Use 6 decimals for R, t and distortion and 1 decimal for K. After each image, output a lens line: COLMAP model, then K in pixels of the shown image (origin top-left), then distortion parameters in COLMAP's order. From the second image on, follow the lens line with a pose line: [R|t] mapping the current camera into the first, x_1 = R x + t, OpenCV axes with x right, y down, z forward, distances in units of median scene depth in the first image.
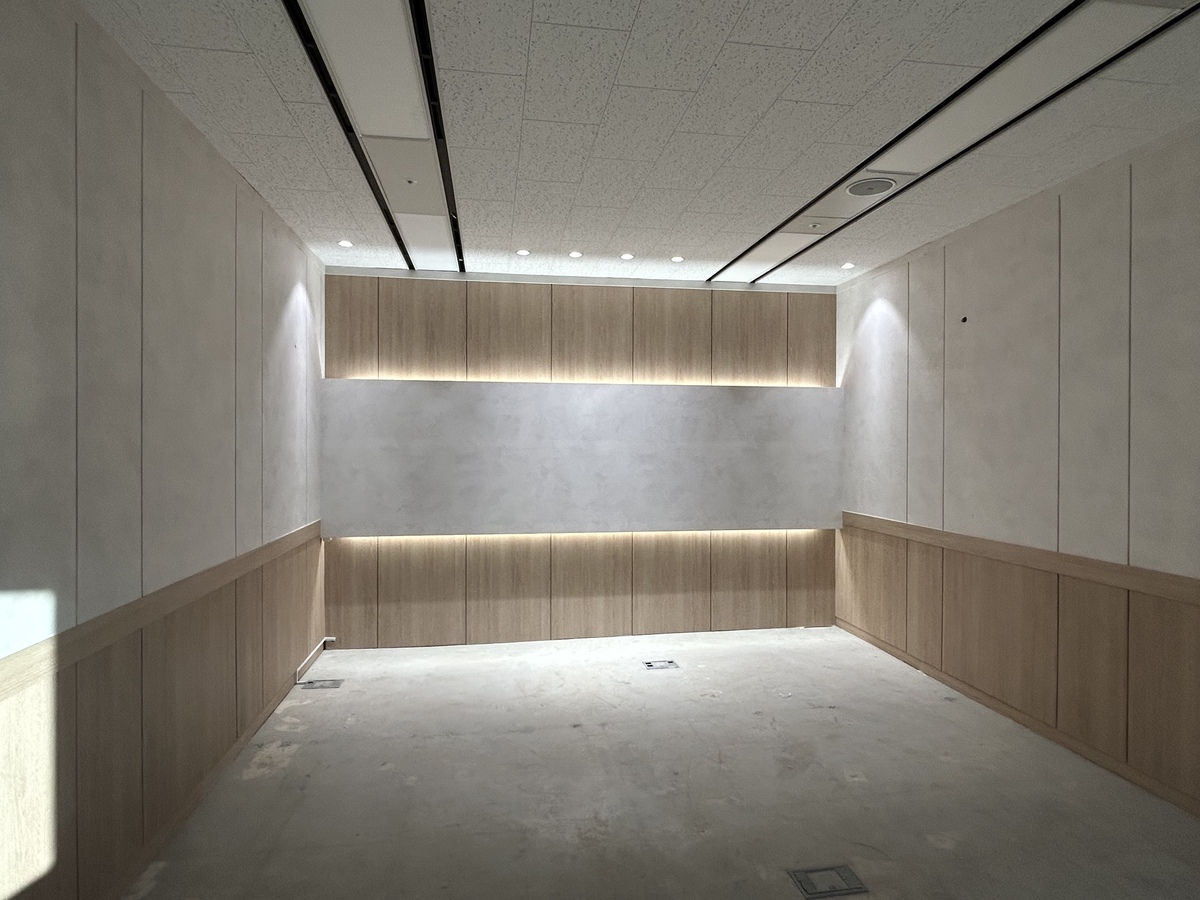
lens RADIAL K [[672.7, 0, 603.7], [0, 672.7, 448.0], [0, 0, 1]] dist [-0.021368, 0.005992]
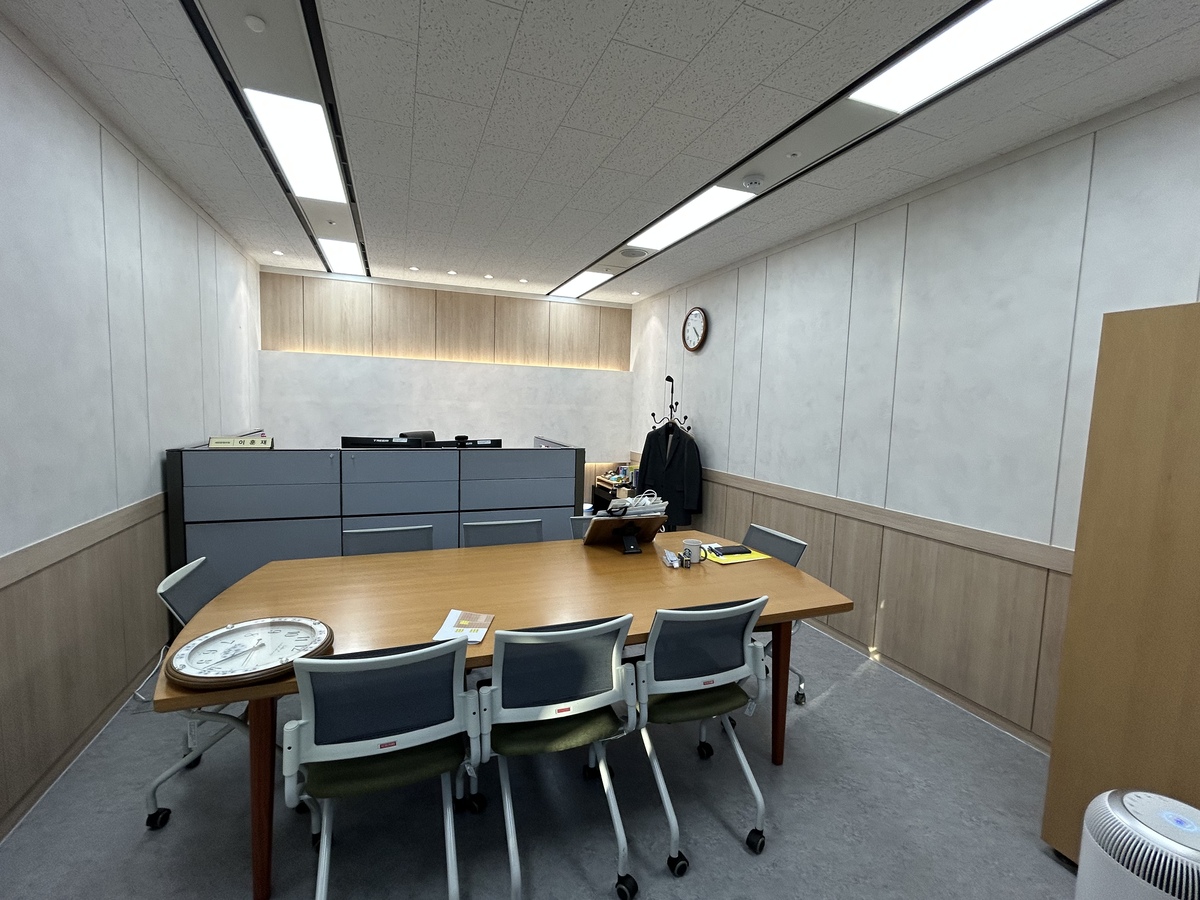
lens RADIAL K [[527.8, 0, 604.9], [0, 527.8, 450.8], [0, 0, 1]] dist [-0.005111, -0.000572]
pose [[0.977564, 0.010245, 0.210390, 0.041513], [-0.027726, 0.996384, 0.080309, -0.004938], [-0.208806, -0.084341, 0.974313, -0.197374]]
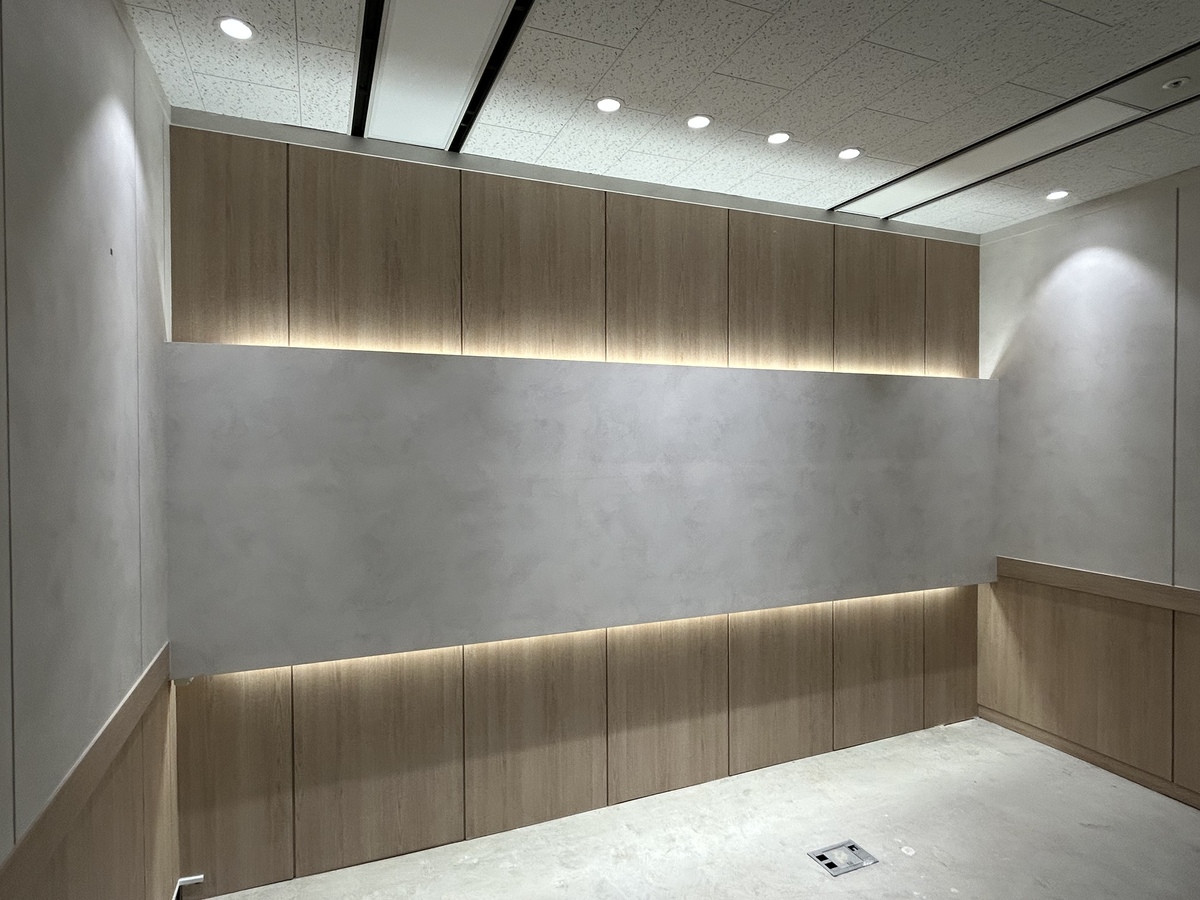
lens RADIAL K [[672.7, 0, 598.7], [0, 672.7, 449.2], [0, 0, 1]] dist [-0.021368, 0.005992]
pose [[0.973112, -0.009222, 0.230150, -0.221253], [0.007927, 0.999947, 0.006550, -0.027383], [-0.230198, -0.004549, 0.973133, 0.448201]]
